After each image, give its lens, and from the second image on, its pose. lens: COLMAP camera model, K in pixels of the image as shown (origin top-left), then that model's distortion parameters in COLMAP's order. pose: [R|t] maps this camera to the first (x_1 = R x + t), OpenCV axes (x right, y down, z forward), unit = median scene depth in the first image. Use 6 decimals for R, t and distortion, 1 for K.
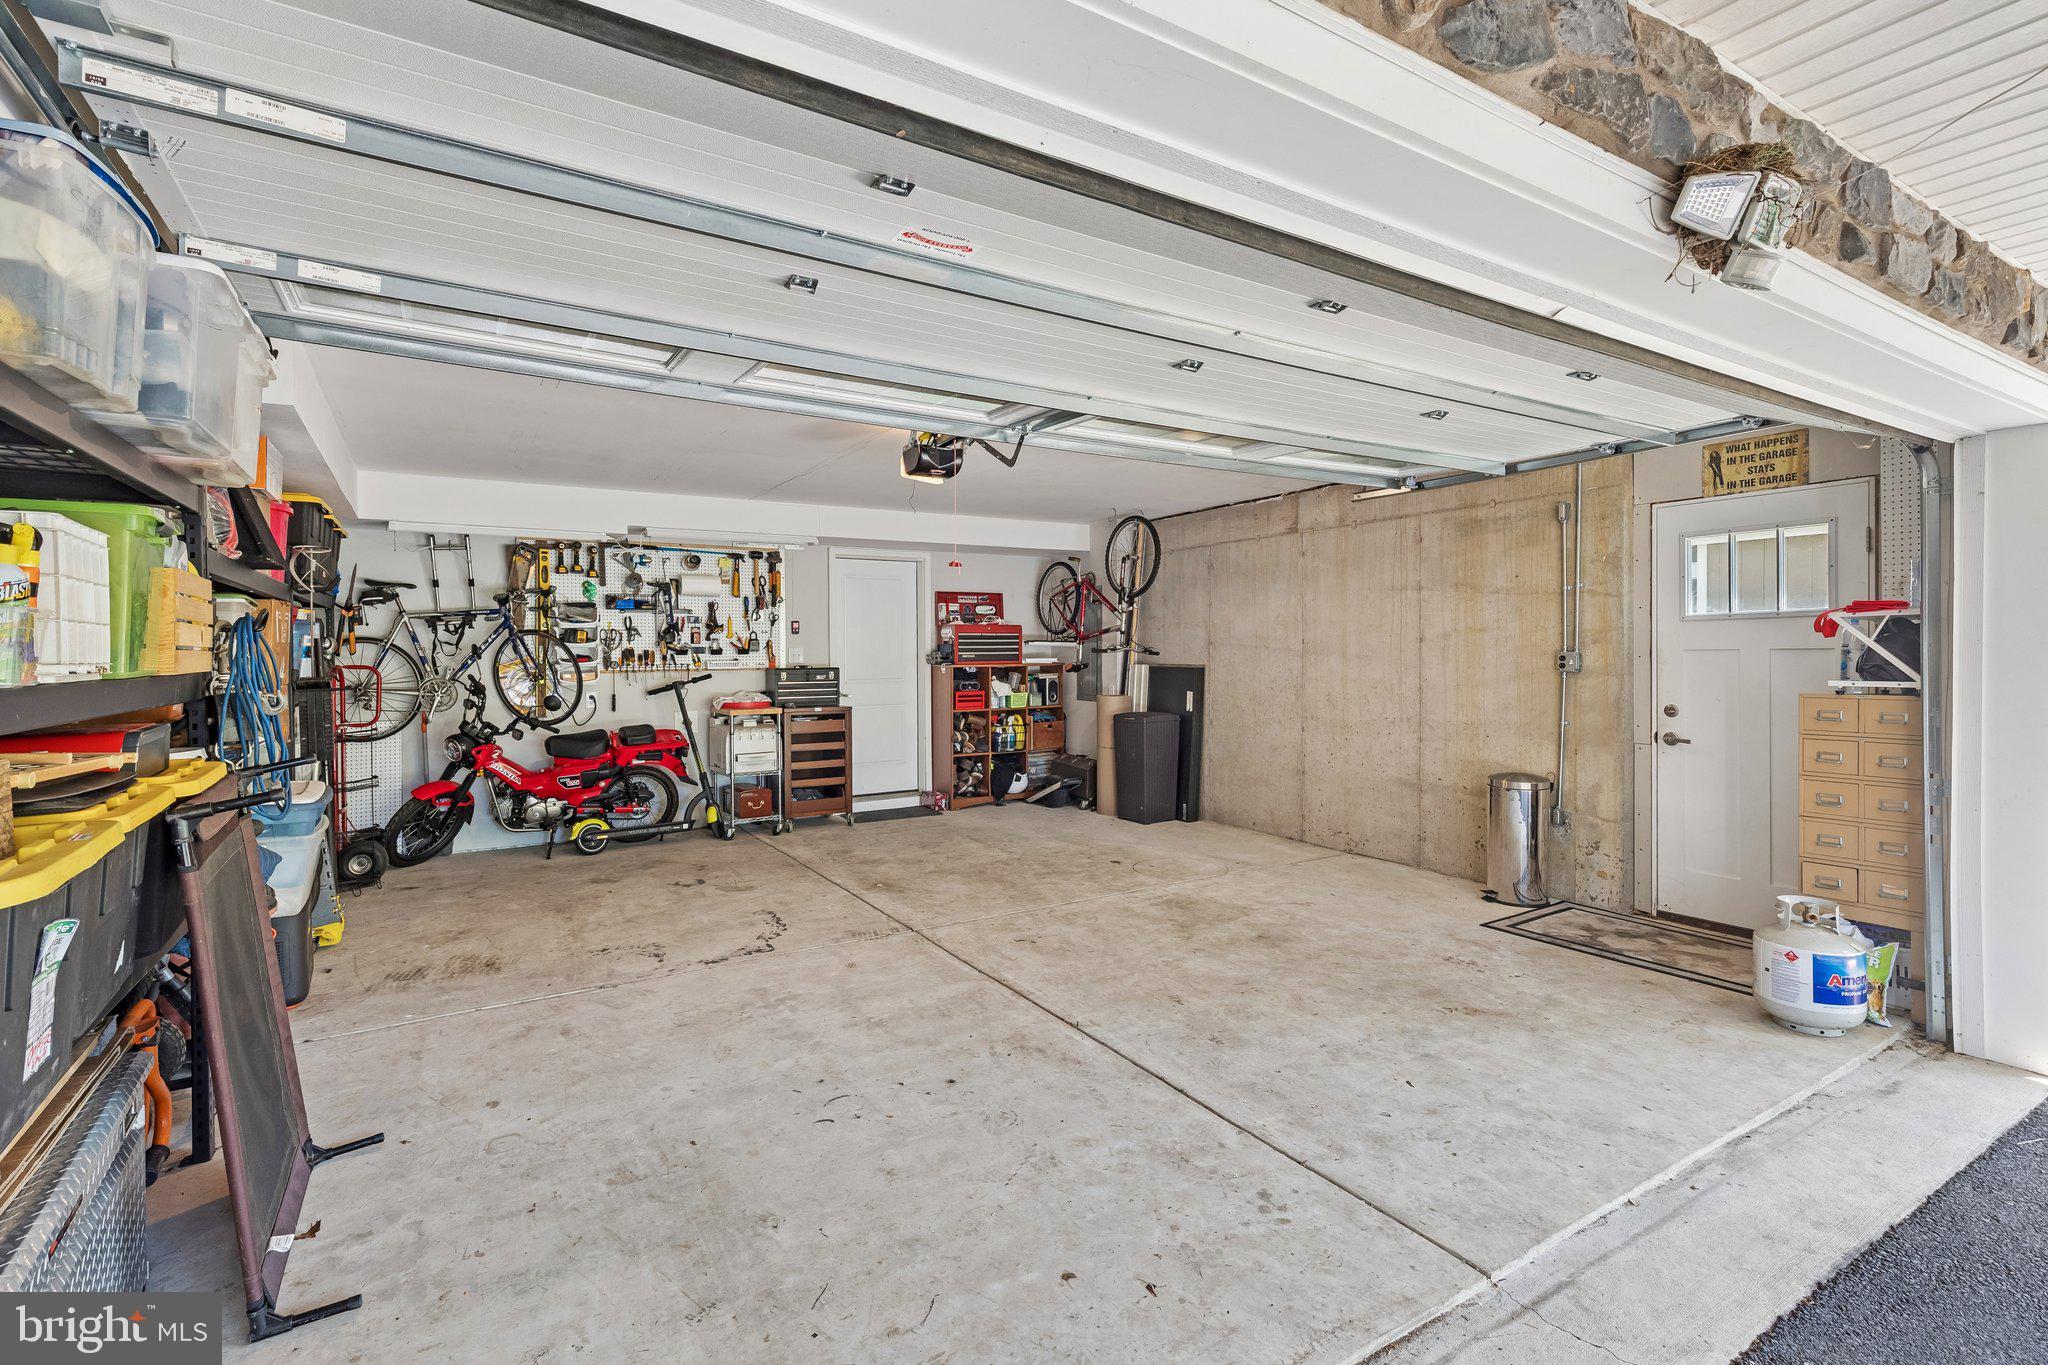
lens RADIAL K [[943.3, 0, 1022.1], [0, 943.3, 660.9], [0, 0, 1]] dist [0.008144, -0.002914]
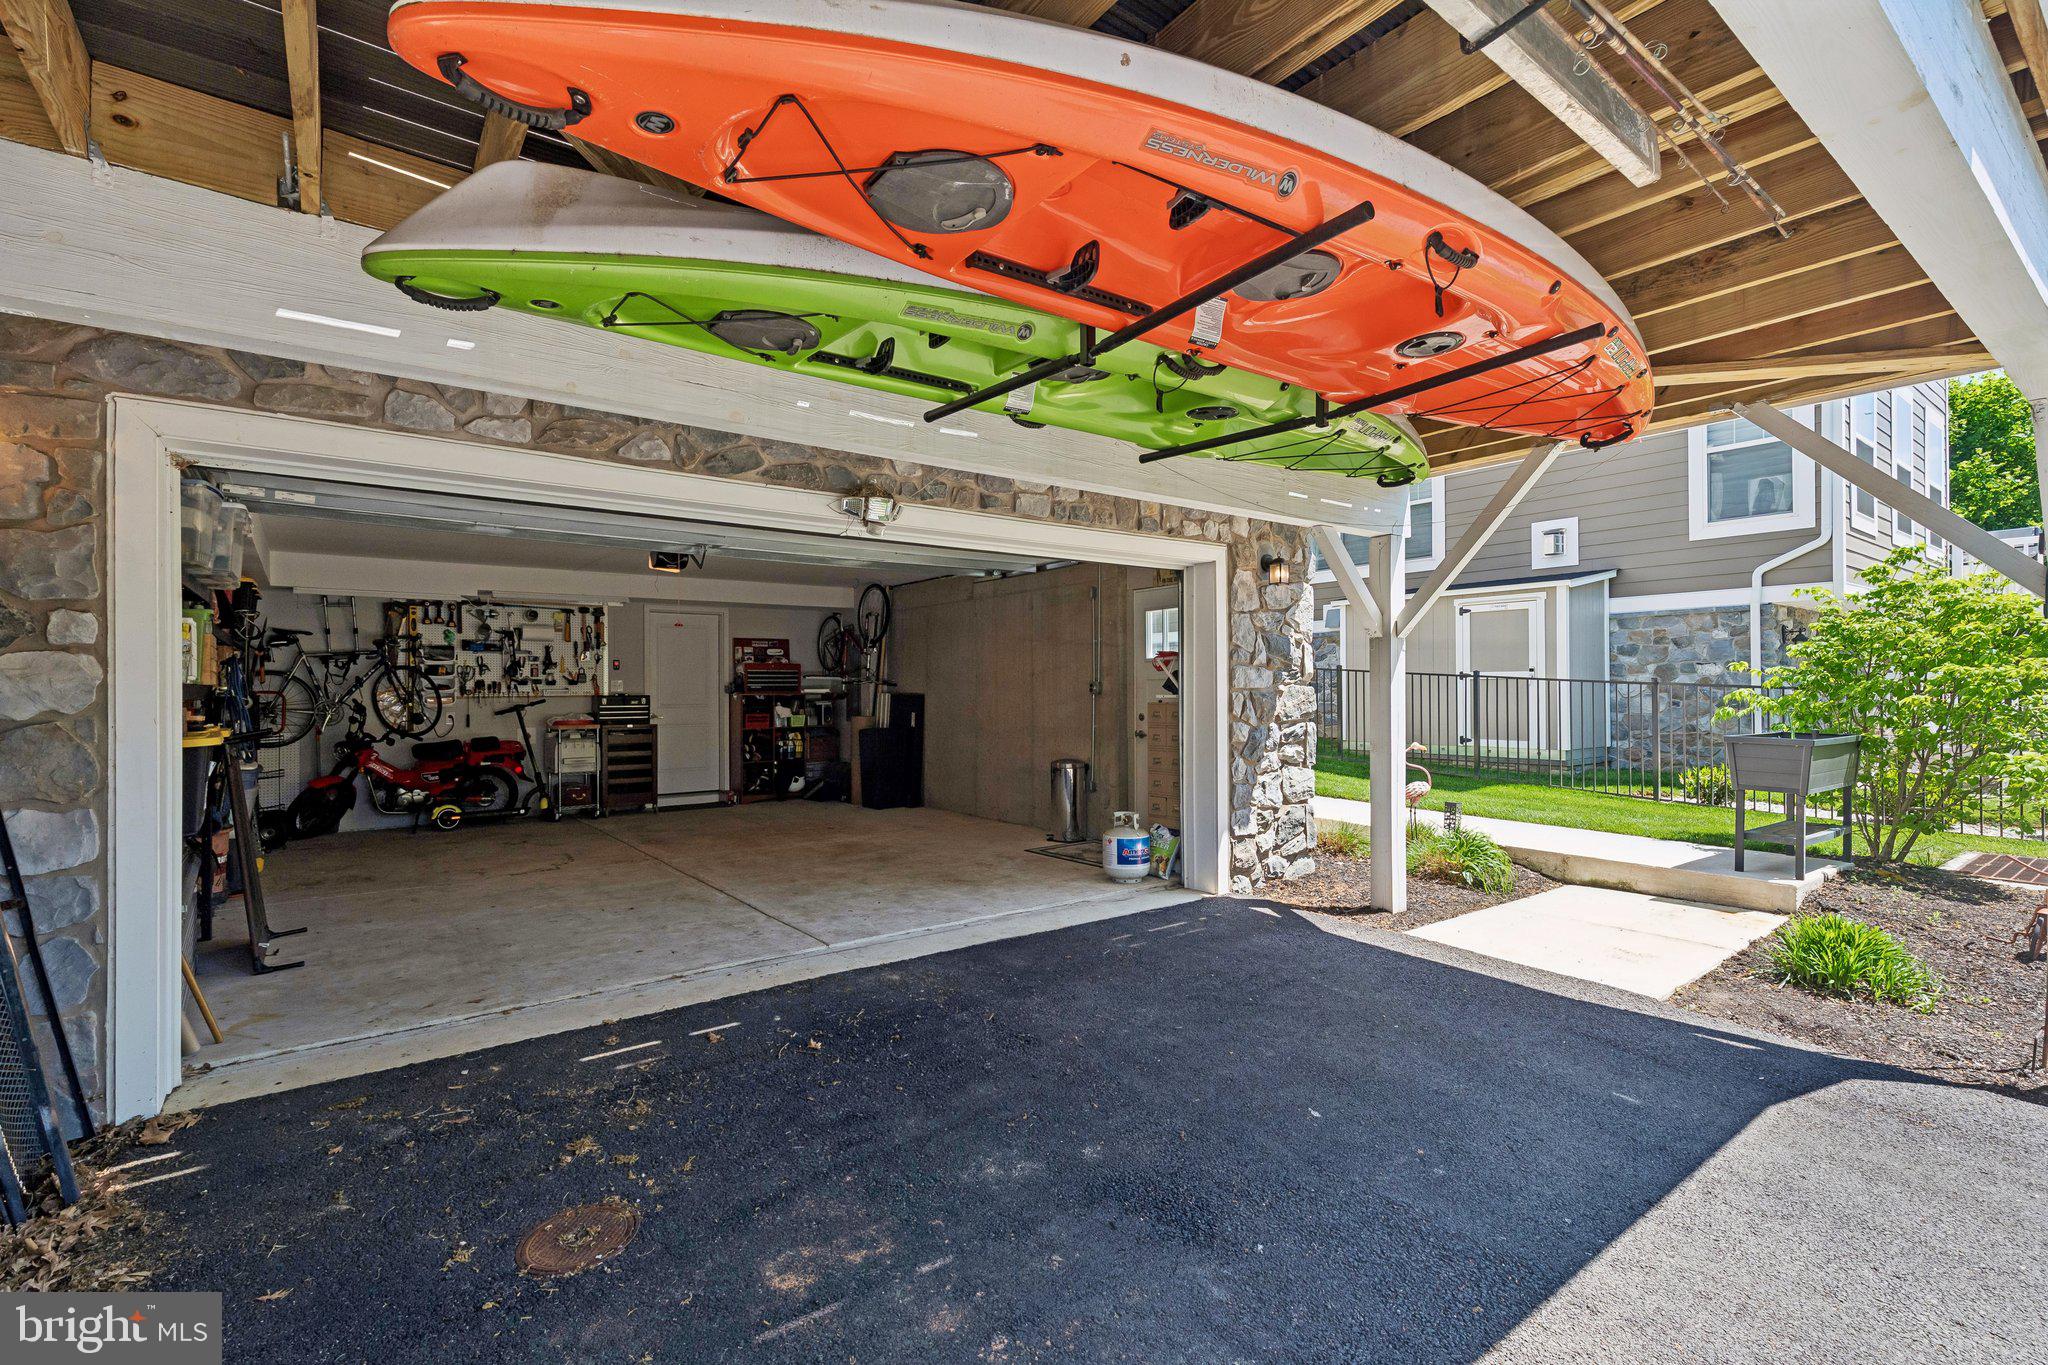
lens RADIAL K [[943.3, 0, 1030.8], [0, 943.3, 688.3], [0, 0, 1]] dist [0.008144, -0.002914]
pose [[0.995372, 0.000765, 0.096094, 0.230740], [0.000497, 0.999914, -0.013115, 0.016479], [-0.096096, 0.013103, 0.995286, -0.406806]]
